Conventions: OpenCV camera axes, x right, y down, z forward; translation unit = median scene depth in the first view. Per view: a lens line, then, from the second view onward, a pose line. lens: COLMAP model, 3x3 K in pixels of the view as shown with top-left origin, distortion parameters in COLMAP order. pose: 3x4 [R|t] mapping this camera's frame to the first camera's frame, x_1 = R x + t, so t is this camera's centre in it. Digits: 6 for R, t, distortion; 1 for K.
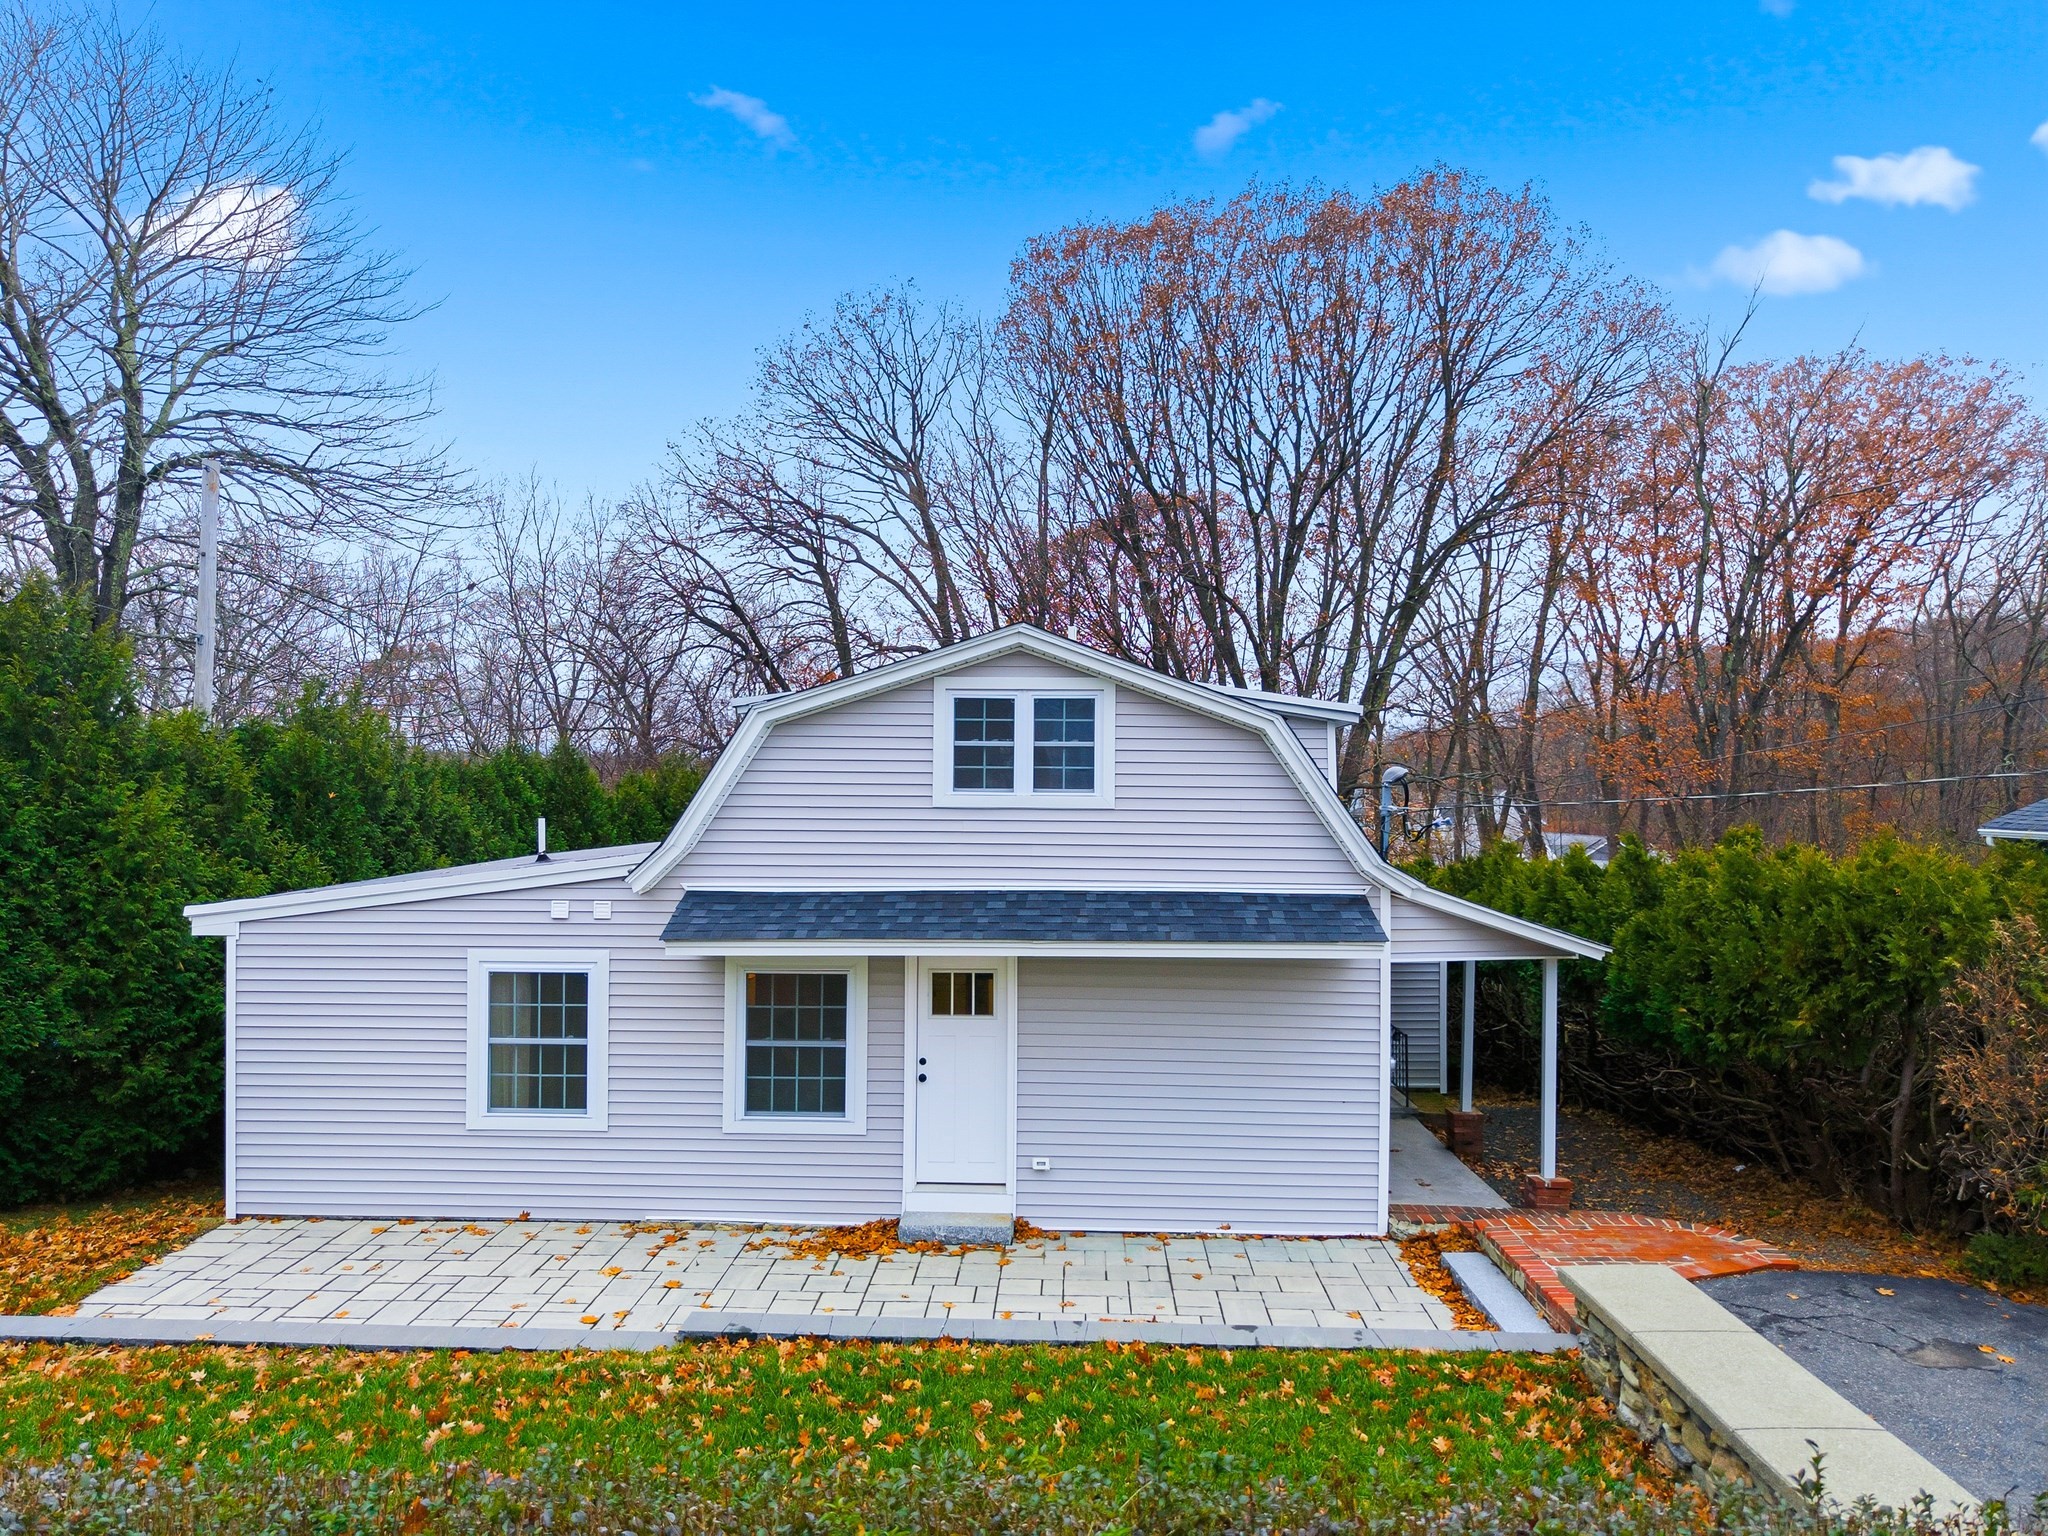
lens RADIAL K [[1392.6, 0, 1016.0], [0, 1392.6, 765.9], [0, 0, 1]] dist [0.001102, -0.006138]
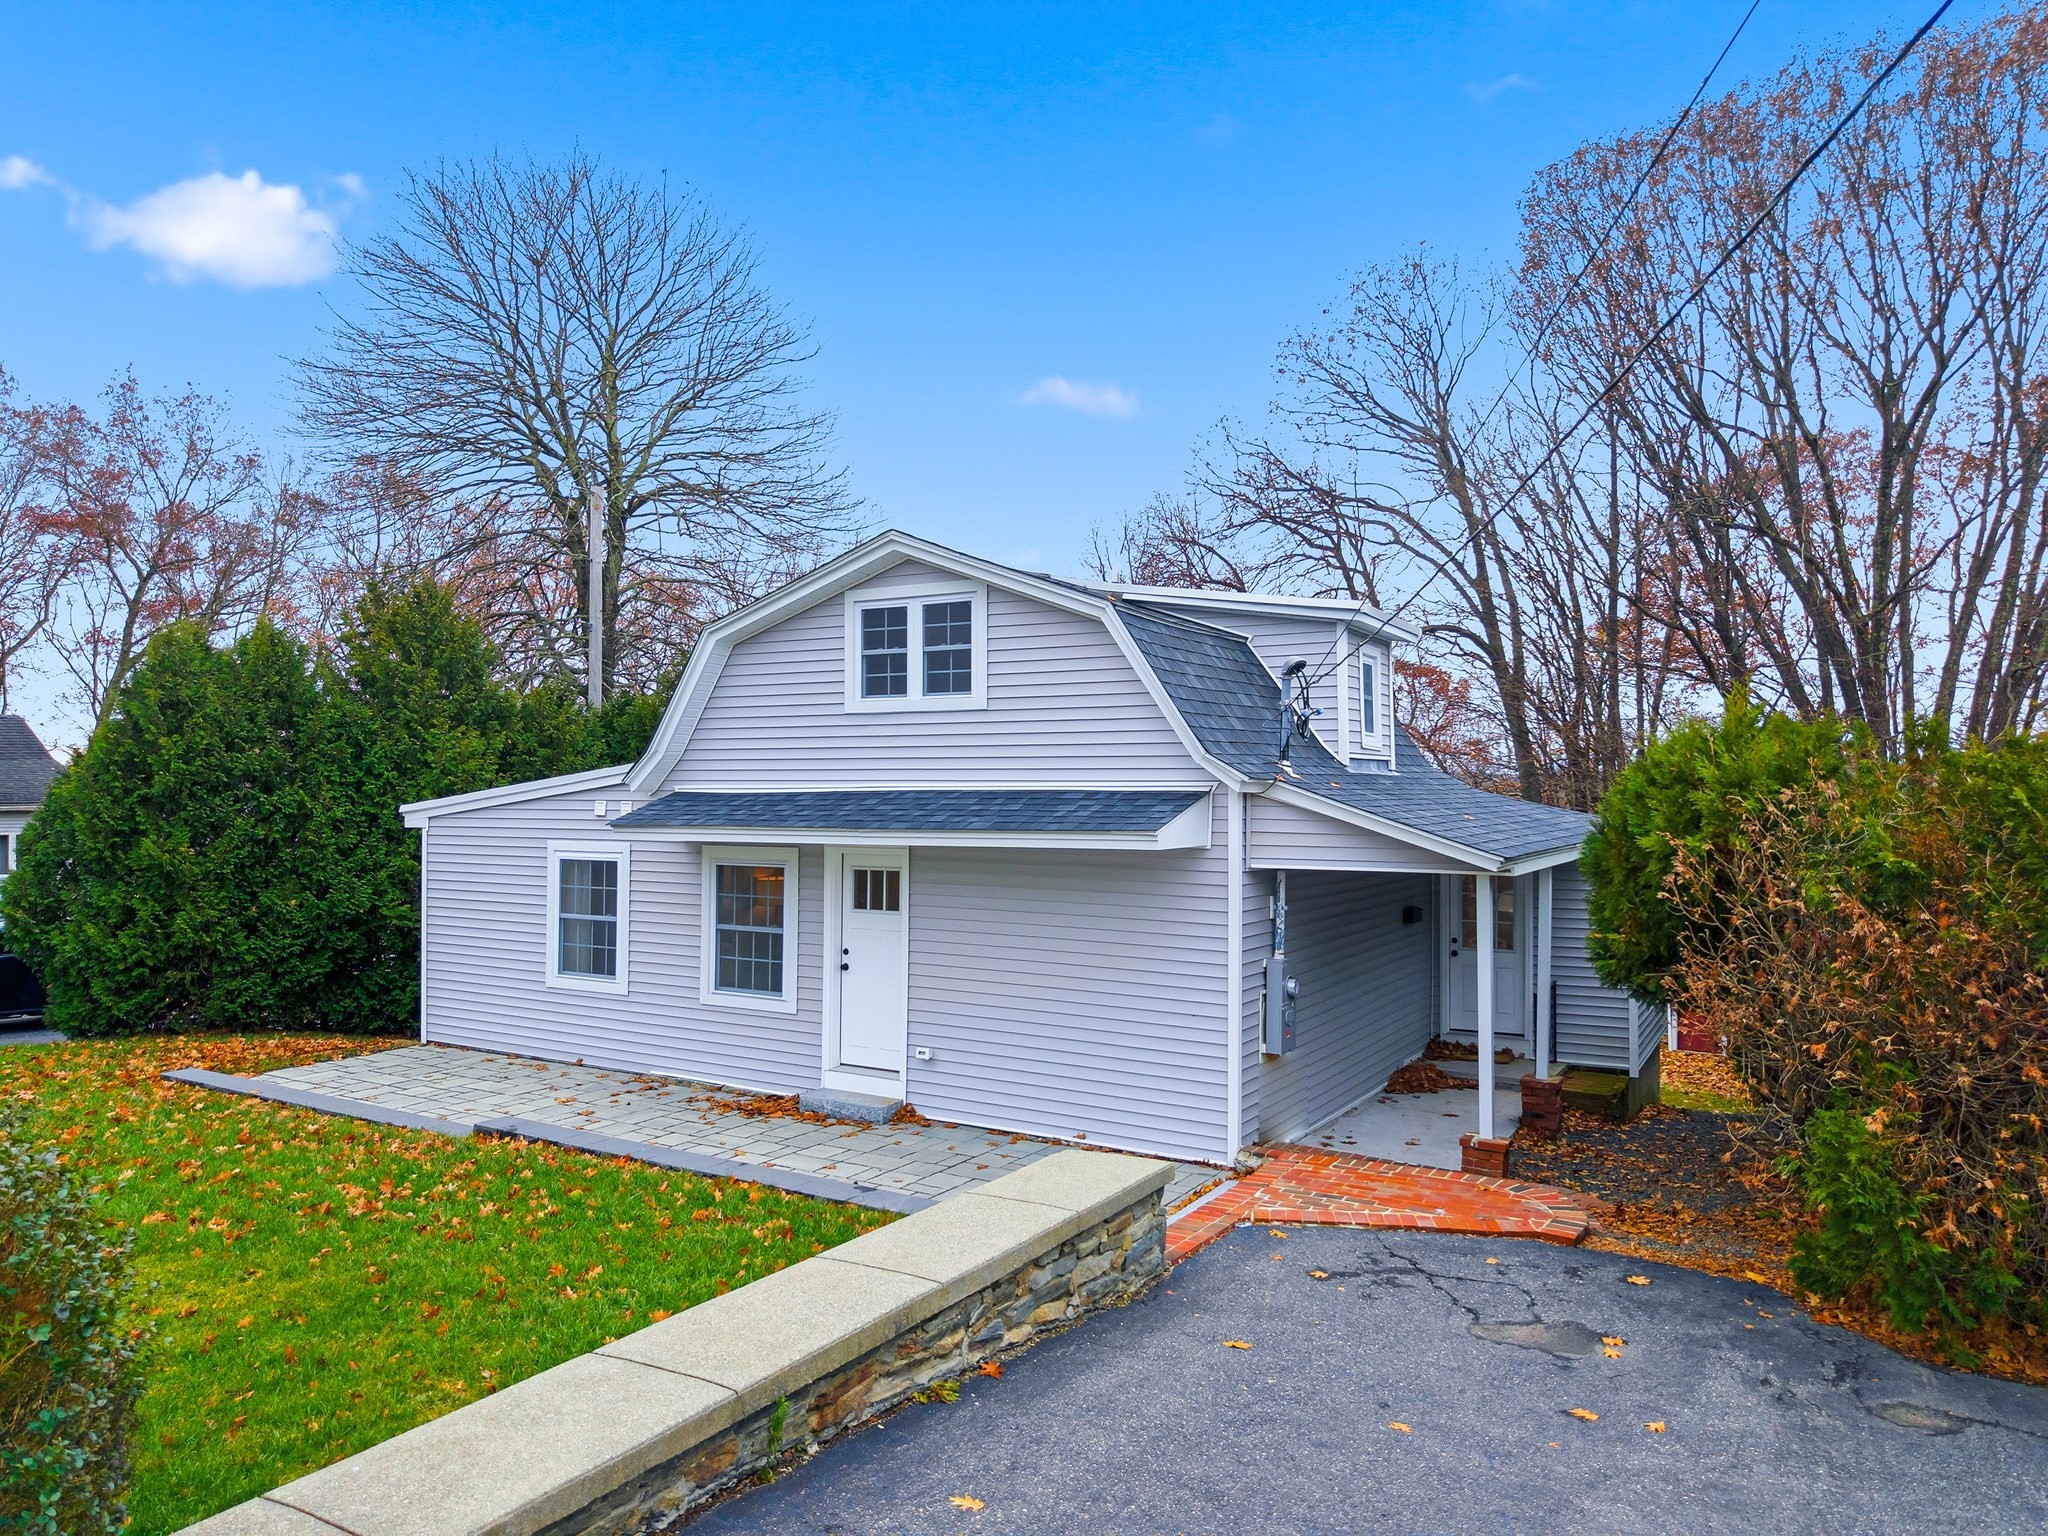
lens RADIAL K [[1392.6, 0, 1016.0], [0, 1392.6, 765.9], [0, 0, 1]] dist [0.001102, -0.006138]
pose [[0.871909, -0.009798, -0.489570, 0.578946], [0.004425, 0.999917, -0.012132, 0.083745], [0.489648, 0.008412, 0.871880, 0.130067]]
